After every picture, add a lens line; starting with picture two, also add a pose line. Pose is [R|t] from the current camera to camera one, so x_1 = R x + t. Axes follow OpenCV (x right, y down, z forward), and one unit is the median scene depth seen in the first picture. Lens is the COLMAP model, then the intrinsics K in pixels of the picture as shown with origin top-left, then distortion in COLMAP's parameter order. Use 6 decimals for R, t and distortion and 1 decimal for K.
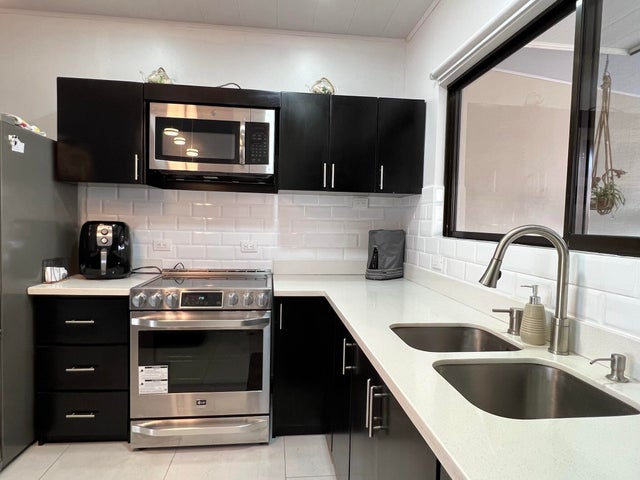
lens RADIAL K [[384.6, 0, 315.9], [0, 384.6, 242.9], [0, 0, 1]] dist [0.001375, -0.001238]
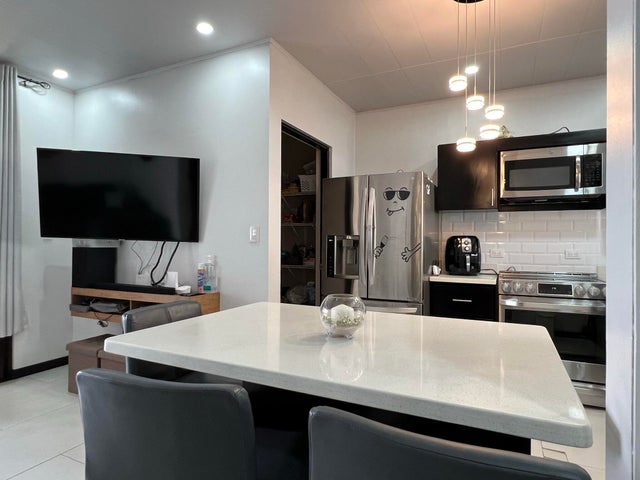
lens RADIAL K [[384.6, 0, 317.2], [0, 384.6, 243.0], [0, 0, 1]] dist [0.001375, -0.001238]
pose [[0.846549, -0.021891, -0.531860, -0.252520], [-0.011310, 0.998189, -0.059087, 0.065762], [0.532190, 0.056035, 0.844769, -0.547542]]
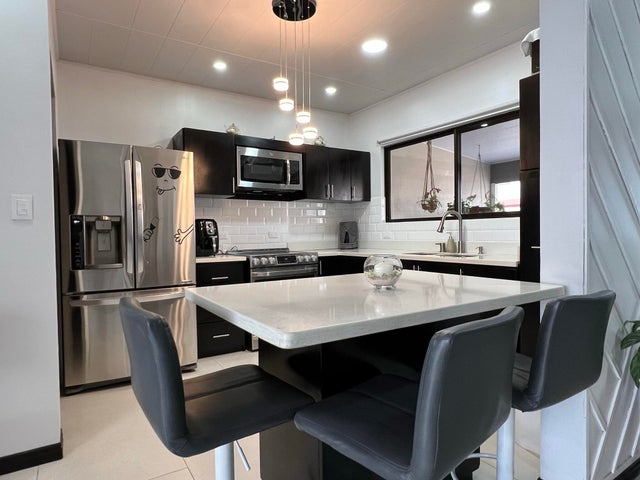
lens RADIAL K [[384.6, 0, 318.2], [0, 384.6, 239.7], [0, 0, 1]] dist [0.001375, -0.001238]
pose [[0.891417, -0.046707, 0.450771, -0.873295], [0.061046, 0.997985, -0.017315, 0.083816], [-0.449054, 0.042953, 0.892472, -0.604291]]
